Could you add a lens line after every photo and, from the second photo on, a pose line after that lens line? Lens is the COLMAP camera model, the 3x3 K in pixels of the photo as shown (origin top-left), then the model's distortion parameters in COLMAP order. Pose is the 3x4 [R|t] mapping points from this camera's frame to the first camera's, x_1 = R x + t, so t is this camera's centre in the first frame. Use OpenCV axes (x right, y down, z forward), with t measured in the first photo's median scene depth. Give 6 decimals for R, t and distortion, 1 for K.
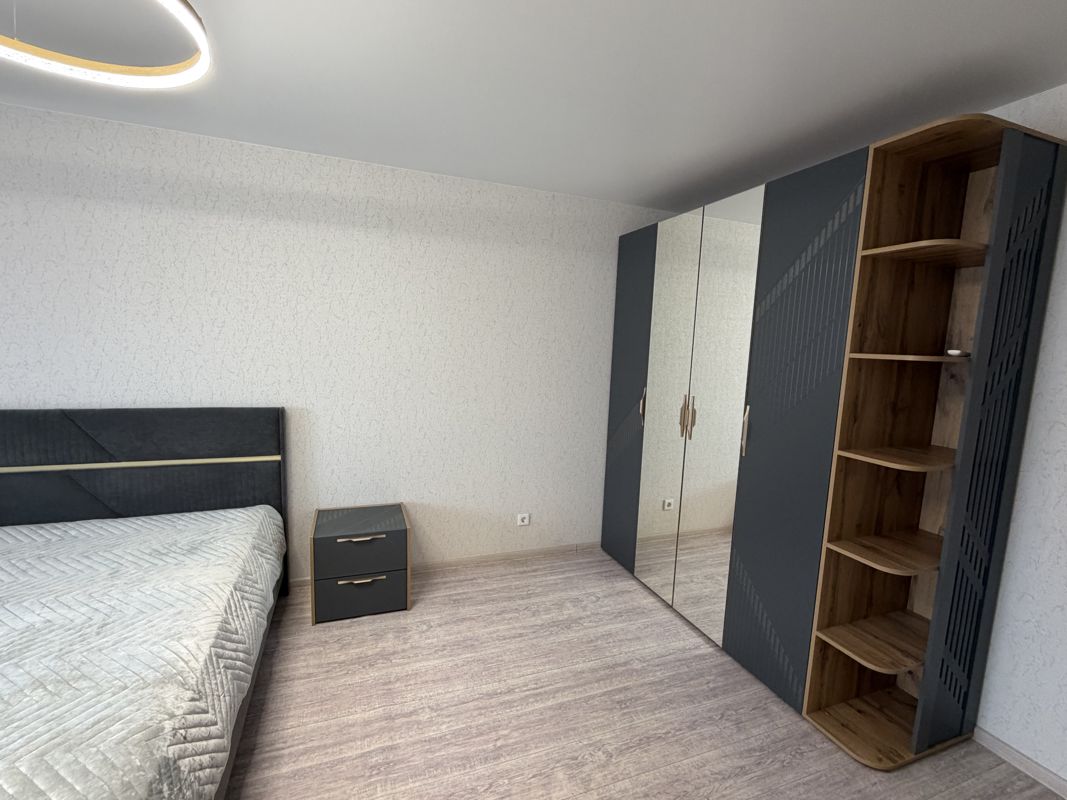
lens RADIAL K [[477.0, 0, 533.5], [0, 477.0, 400.0], [0, 0, 1]] dist [-0.031884, 0.000176]
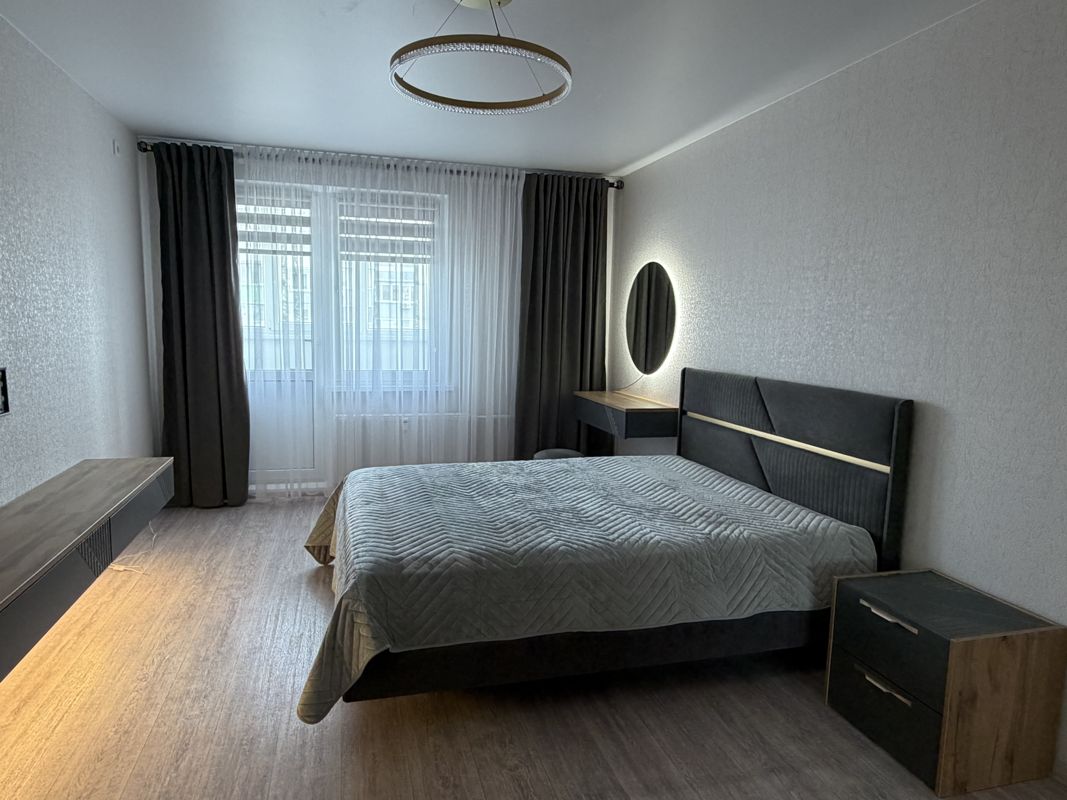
lens RADIAL K [[655.0, 0, 533.5], [0, 655.0, 400.0], [0, 0, 1]] dist [0.000286, -0.000054]
pose [[-0.106636, 0.074254, -0.991522, 0.450593], [-0.145427, 0.985319, 0.089430, 0.010619], [0.983605, 0.153731, -0.094272, 0.540608]]
